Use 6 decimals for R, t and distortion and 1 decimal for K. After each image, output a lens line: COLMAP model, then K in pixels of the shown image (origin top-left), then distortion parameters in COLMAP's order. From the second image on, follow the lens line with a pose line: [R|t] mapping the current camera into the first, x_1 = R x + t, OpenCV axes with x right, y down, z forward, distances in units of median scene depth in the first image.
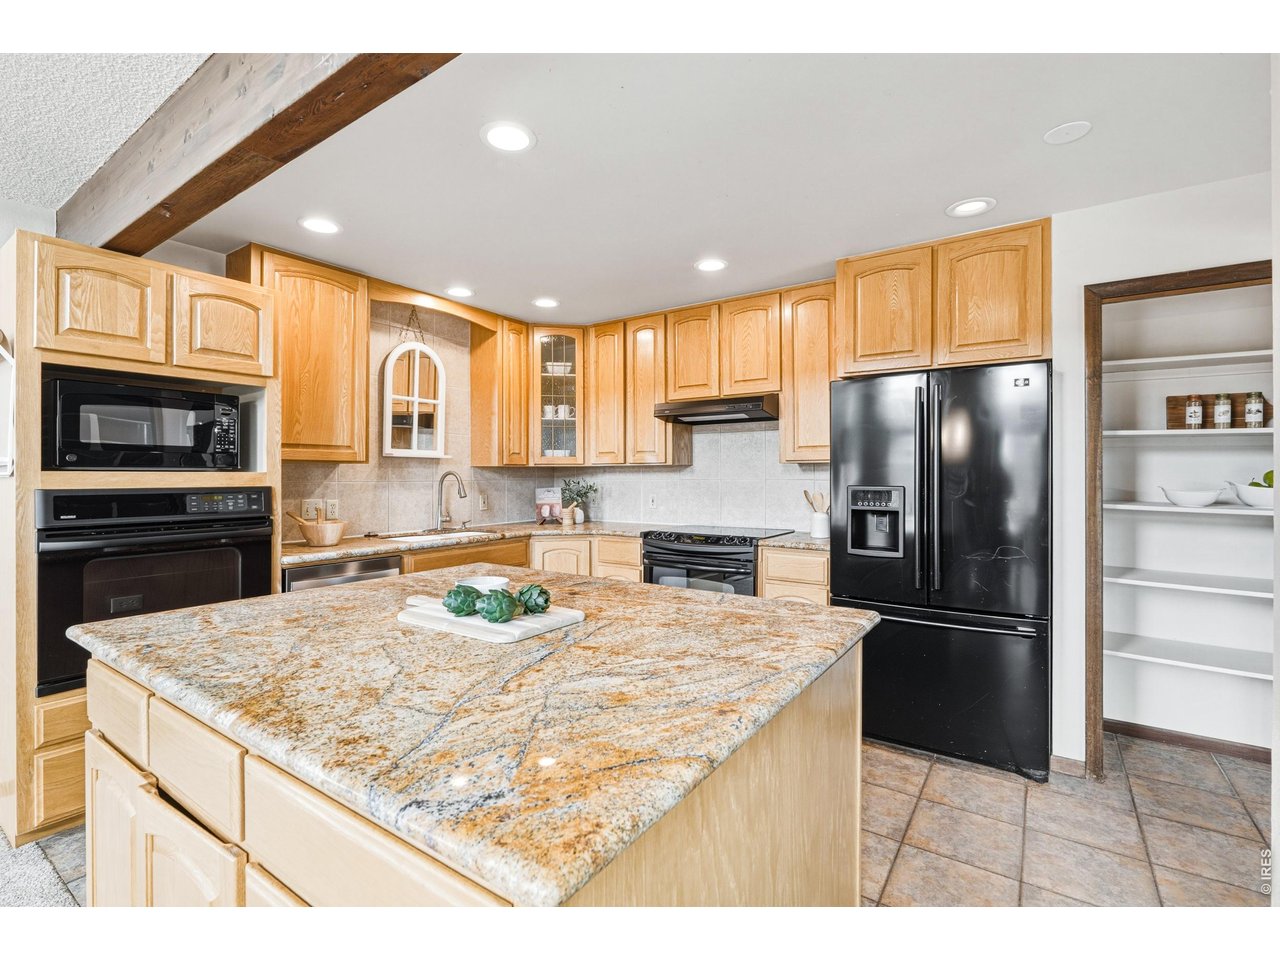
lens RADIAL K [[577.6, 0, 636.1], [0, 577.6, 473.4], [0, 0, 1]] dist [-0.009377, 0.003046]
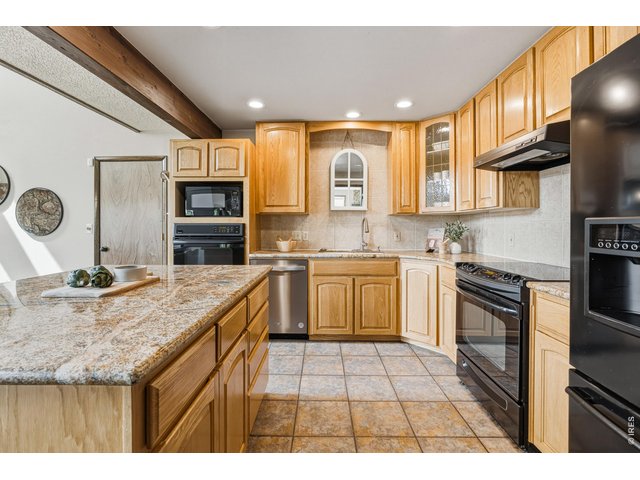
lens RADIAL K [[288.8, 0, 322.4], [0, 288.8, 228.4], [0, 0, 1]] dist [-0.009377, 0.003046]
pose [[0.573526, 0.007278, -0.819155, 0.357990], [0.001477, 0.999950, 0.009918, 0.022220], [0.819186, -0.006898, 0.573487, 0.411048]]
